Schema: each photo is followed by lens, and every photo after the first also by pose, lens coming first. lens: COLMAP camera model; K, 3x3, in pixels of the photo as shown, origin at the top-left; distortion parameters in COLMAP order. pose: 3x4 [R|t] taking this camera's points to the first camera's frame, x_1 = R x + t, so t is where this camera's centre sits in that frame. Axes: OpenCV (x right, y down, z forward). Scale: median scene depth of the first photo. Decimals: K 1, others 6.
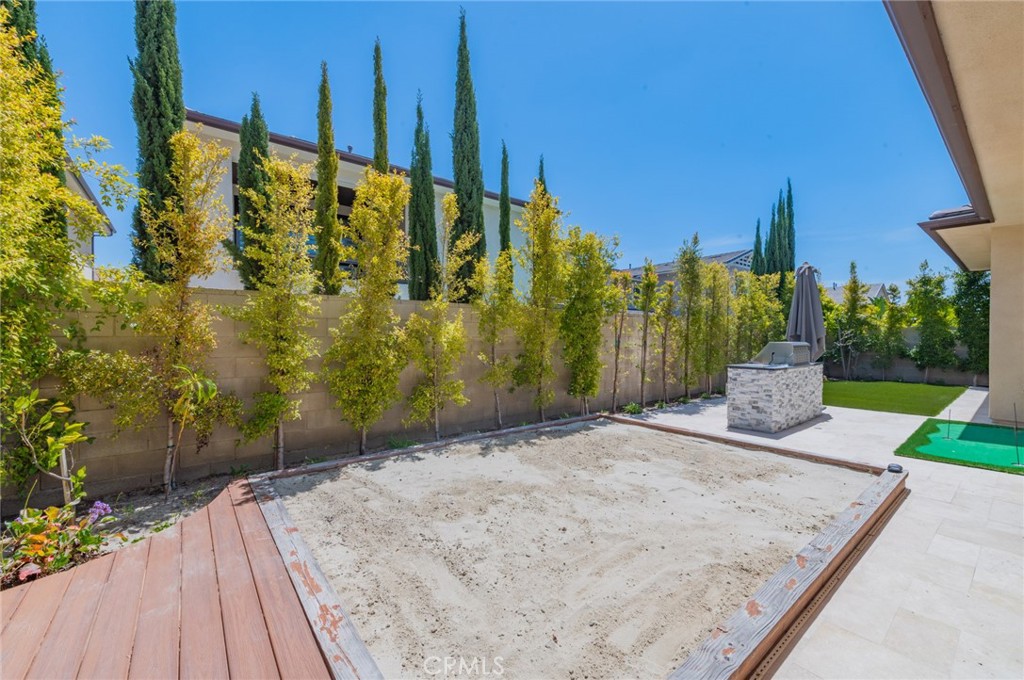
lens RADIAL K [[405.4, 0, 512.0], [0, 405.4, 340.0], [0, 0, 1]] dist [0.001443, 0.000137]
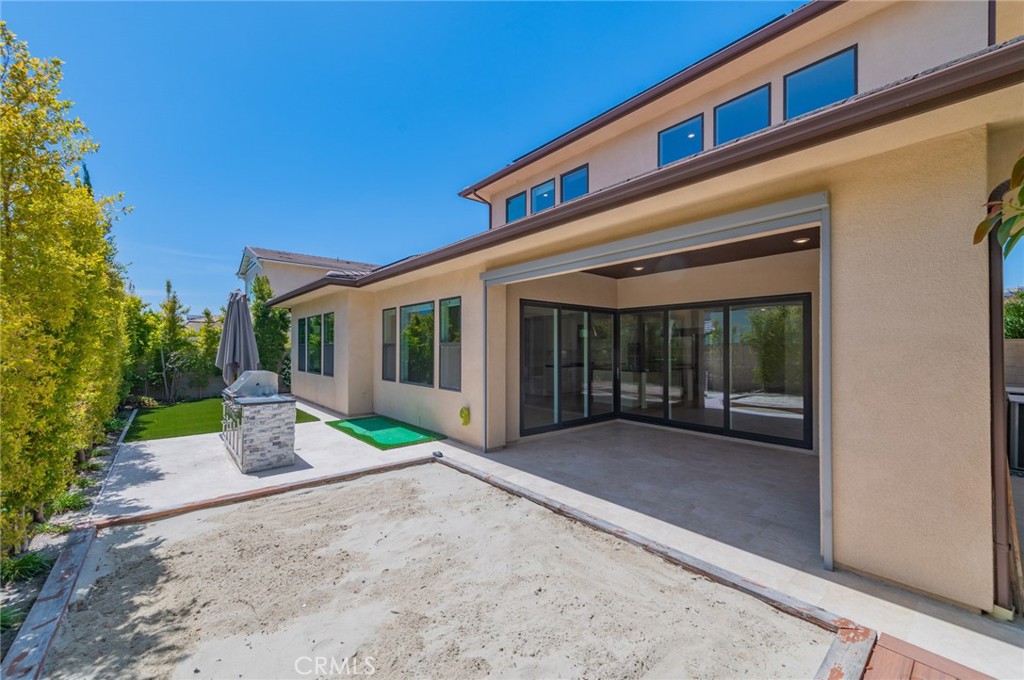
lens RADIAL K [[405.4, 0, 512.0], [0, 405.4, 340.0], [0, 0, 1]] dist [0.001443, 0.000137]
pose [[-0.030106, 0.013786, 0.999452, -0.378168], [0.013979, 0.999813, -0.013370, -0.056964], [-0.999449, 0.013569, -0.030294, 0.473225]]
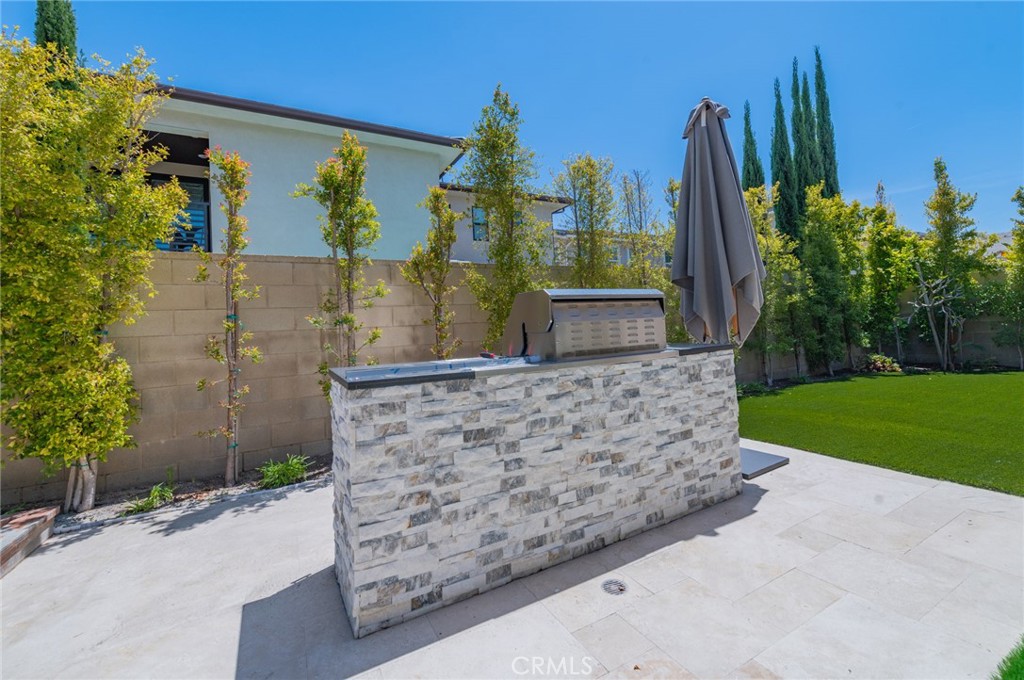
lens RADIAL K [[424.6, 0, 514.5], [0, 424.6, 312.5], [0, 0, 1]] dist [0.000851, 0.000040]
pose [[0.983844, -0.056998, -0.169712, 0.794316], [0.049651, 0.997649, -0.047231, 0.043924], [0.172005, 0.038041, 0.984361, 0.742002]]
